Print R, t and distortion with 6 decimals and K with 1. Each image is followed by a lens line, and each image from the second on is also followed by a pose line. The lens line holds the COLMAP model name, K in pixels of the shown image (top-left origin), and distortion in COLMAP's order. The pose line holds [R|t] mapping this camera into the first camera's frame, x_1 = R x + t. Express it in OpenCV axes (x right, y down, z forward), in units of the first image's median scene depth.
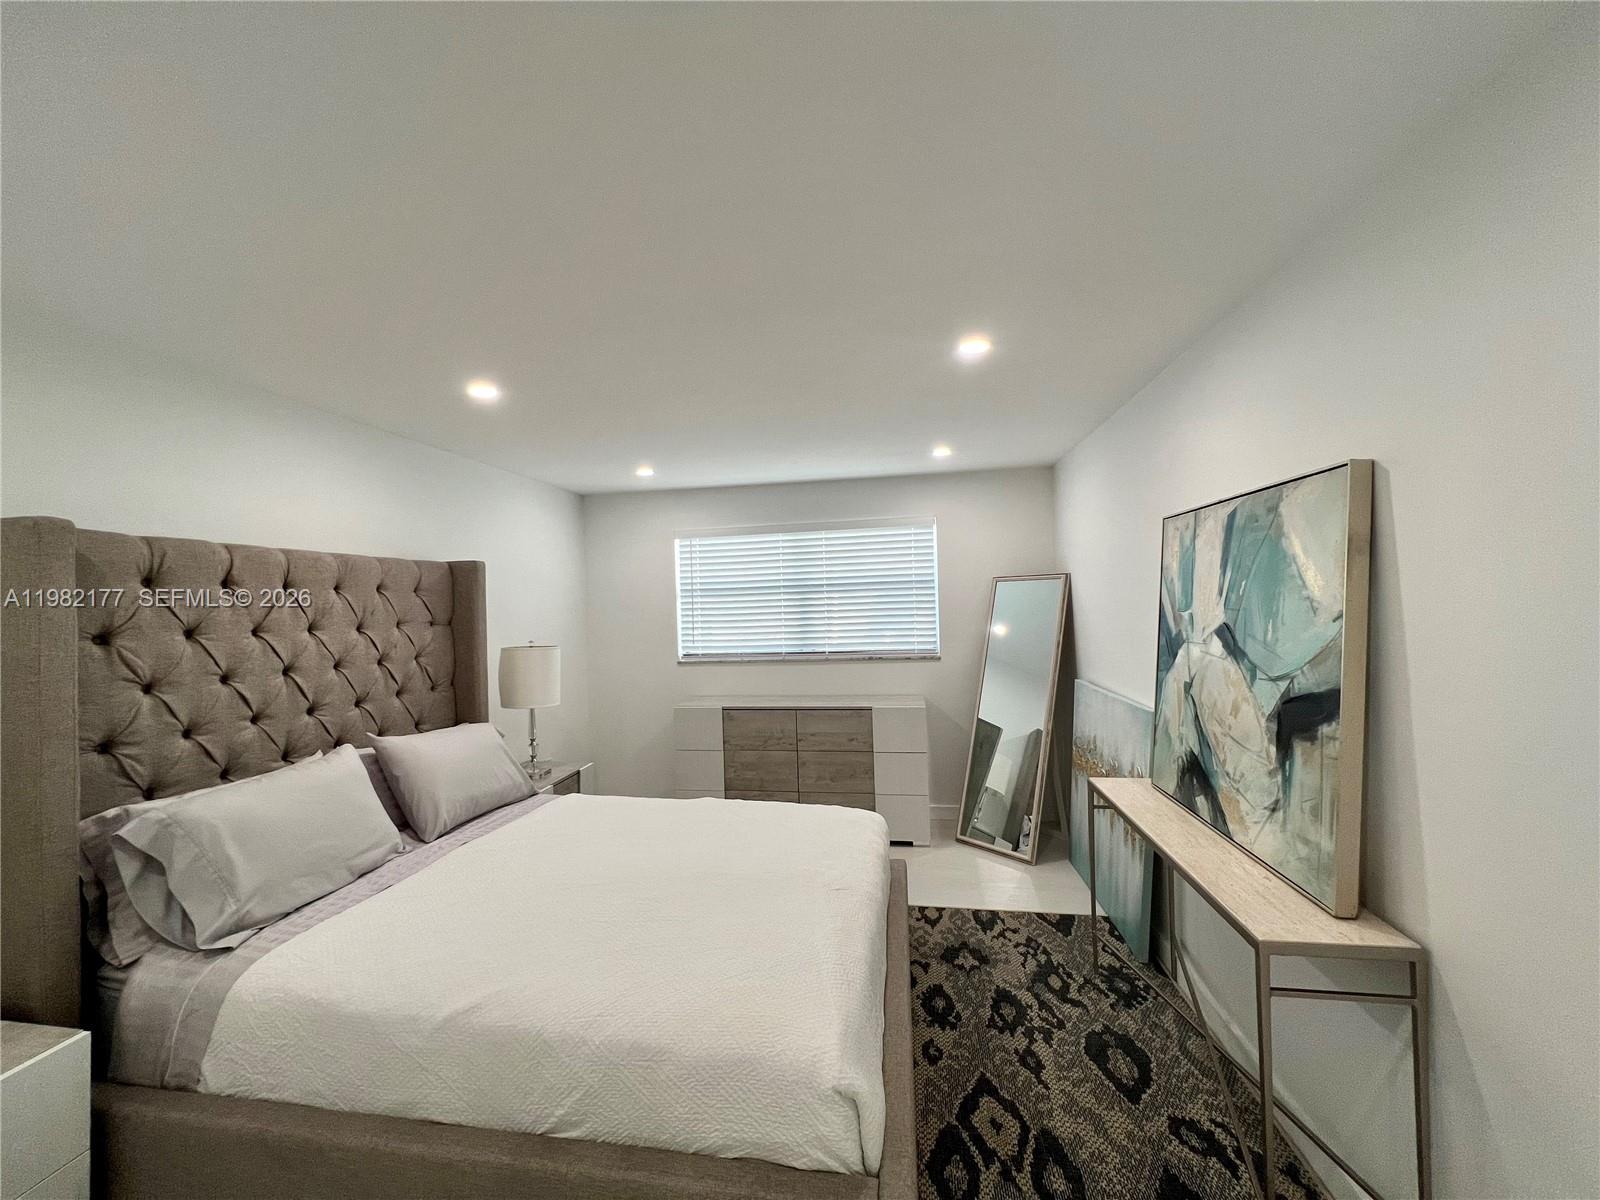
lens RADIAL K [[642.0, 0, 793.9], [0, 642.0, 593.3], [0, 0, 1]] dist [-0.010541, 0.001606]
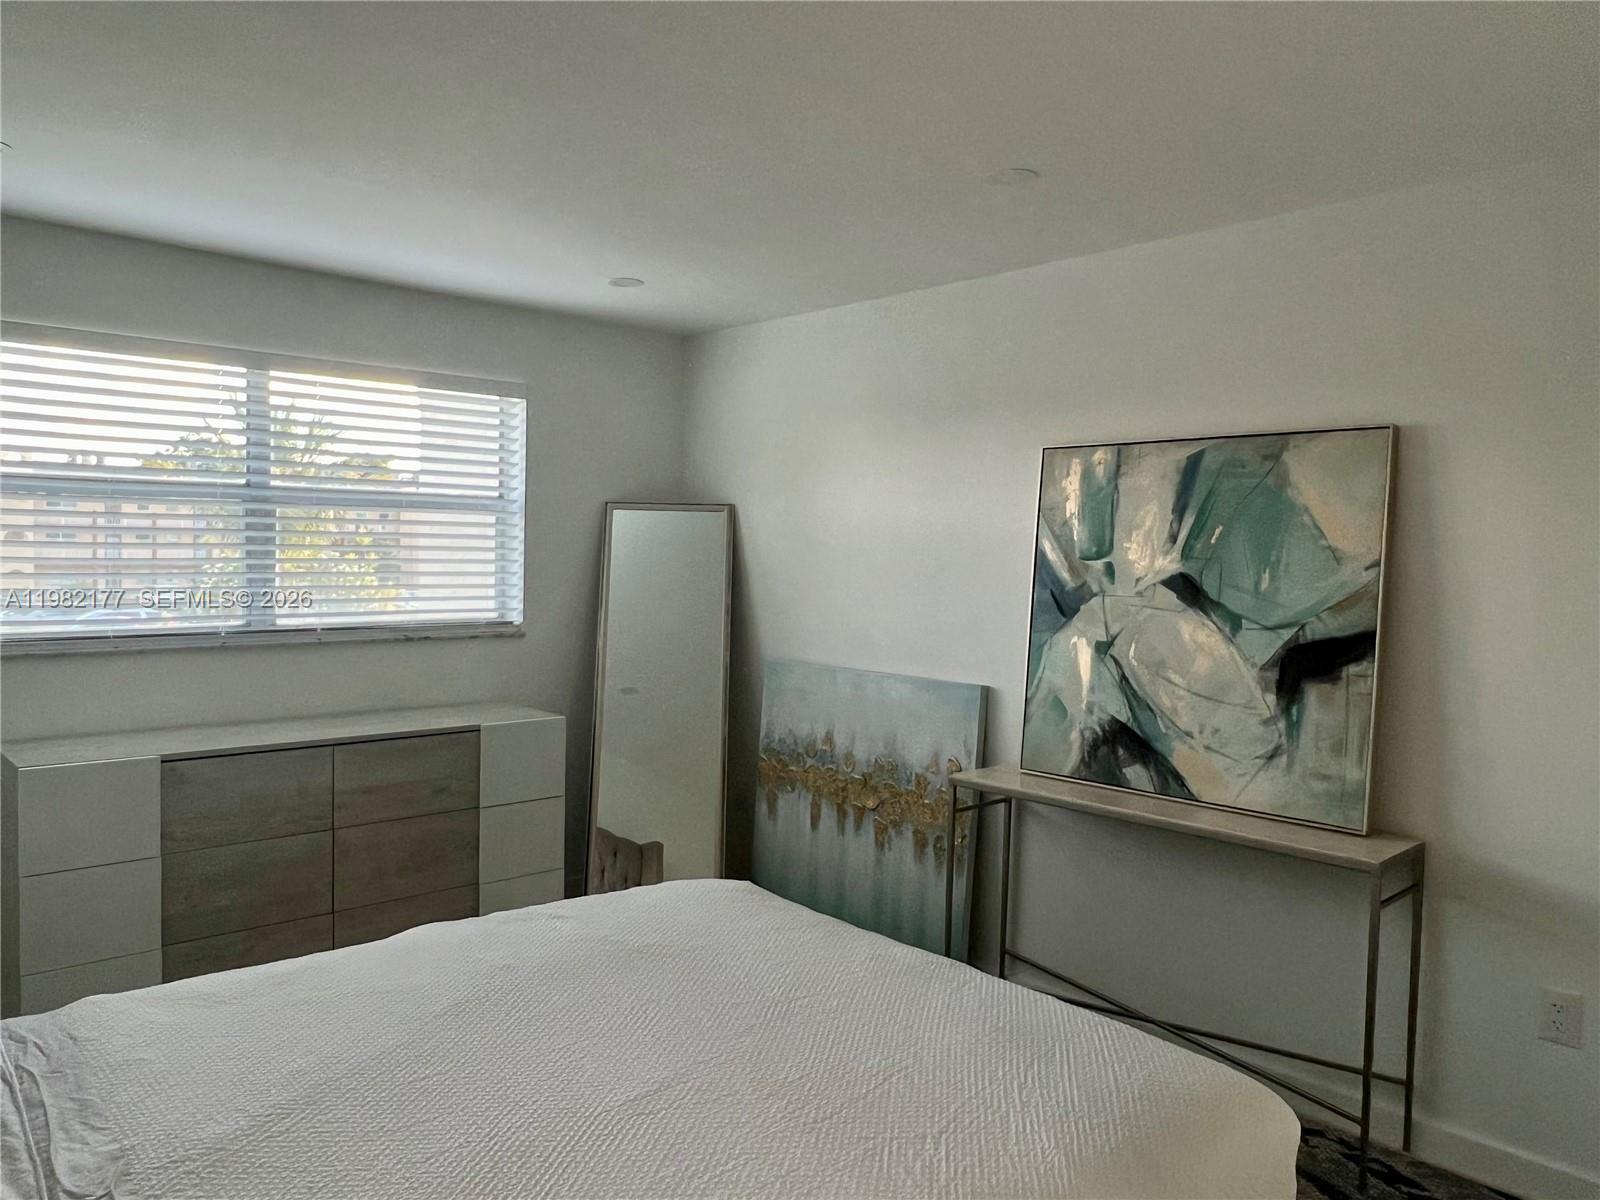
lens RADIAL K [[1106.7, 0, 803.8], [0, 1106.7, 597.1], [0, 0, 1]] dist [-0.001769, -0.002693]
pose [[0.607039, 0.009921, 0.794610, -0.908855], [-0.048669, 0.998509, 0.024714, 0.067100], [-0.793180, -0.053675, 0.606617, 0.451683]]
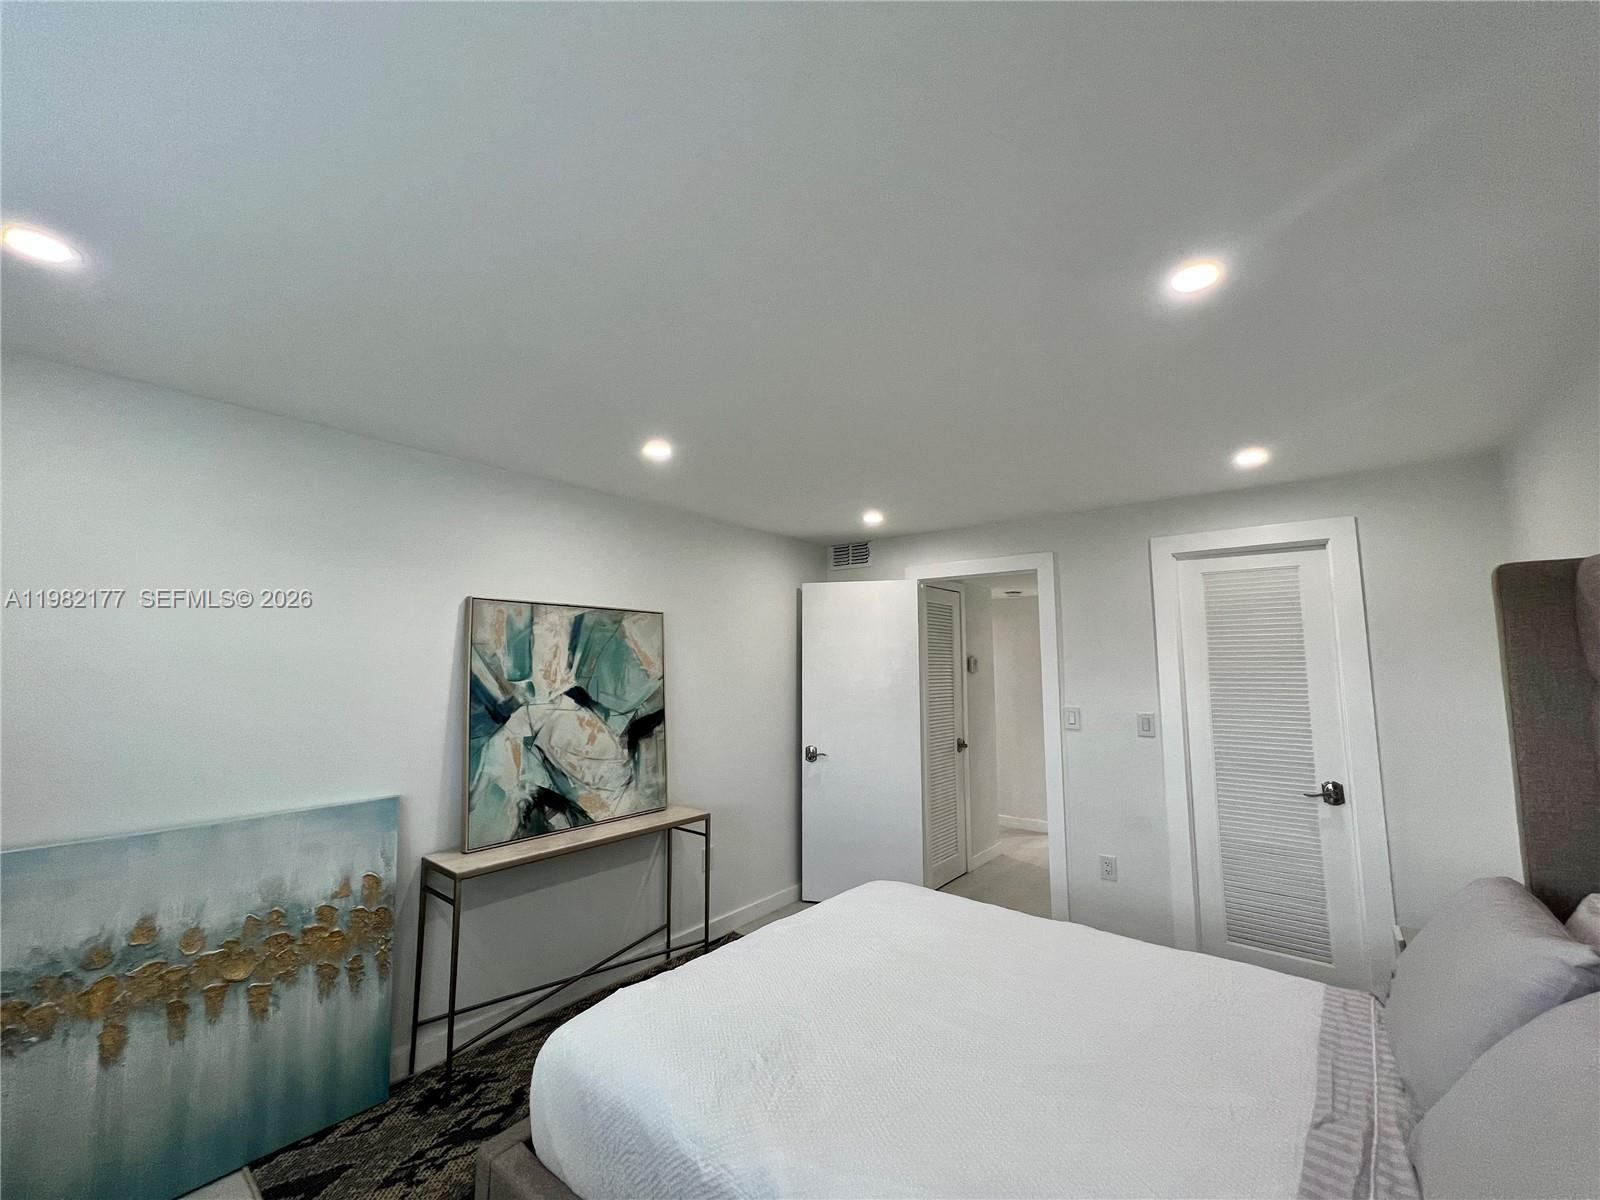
lens RADIAL K [[642.0, 0, 794.8], [0, 642.0, 595.9], [0, 0, 1]] dist [-0.010541, 0.001606]
pose [[-0.871145, 0.082802, 0.483994, -0.531080], [0.018815, 0.990584, -0.135604, 0.048562], [-0.490665, -0.109024, -0.864501, 2.050641]]
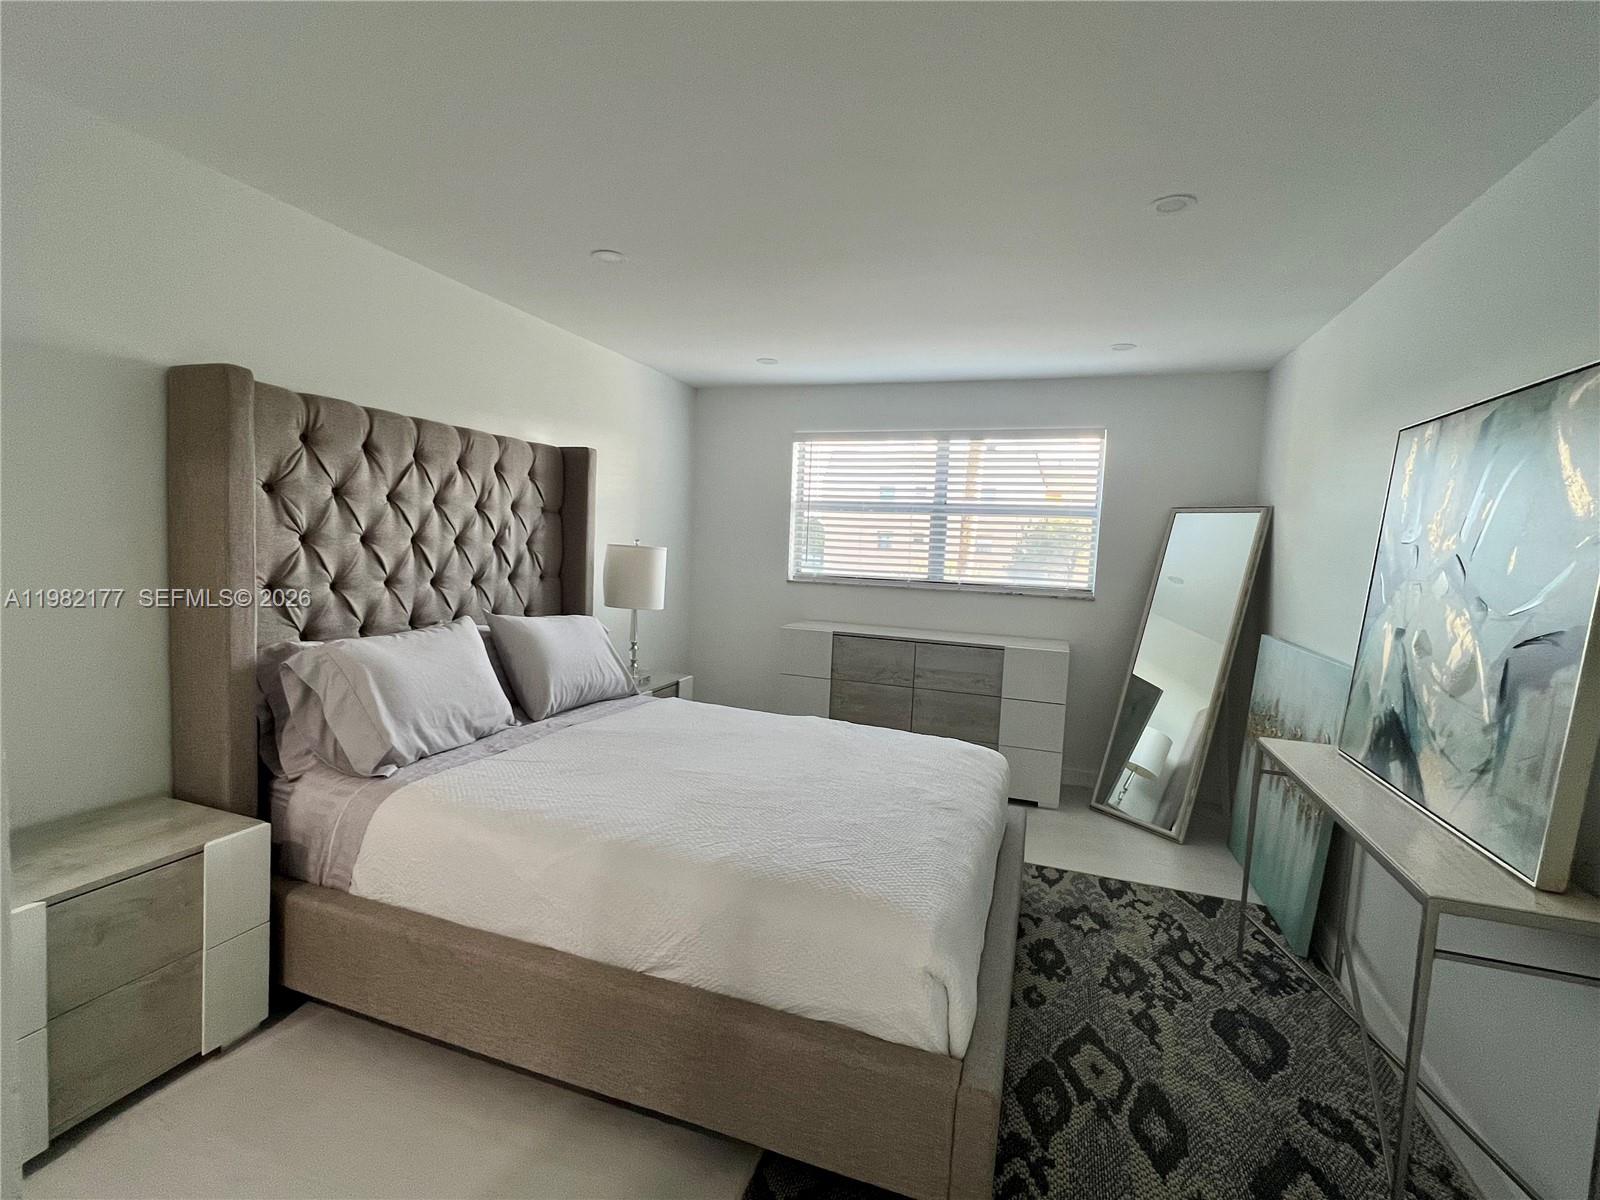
lens RADIAL K [[749.7, 0, 787.5], [0, 749.7, 596.8], [0, 0, 1]] dist [-0.010520, -0.000028]
pose [[0.981847, 0.082304, -0.170889, 0.002384], [-0.066414, 0.993094, 0.096712, 0.064490], [0.177669, -0.083607, 0.980532, -0.083573]]
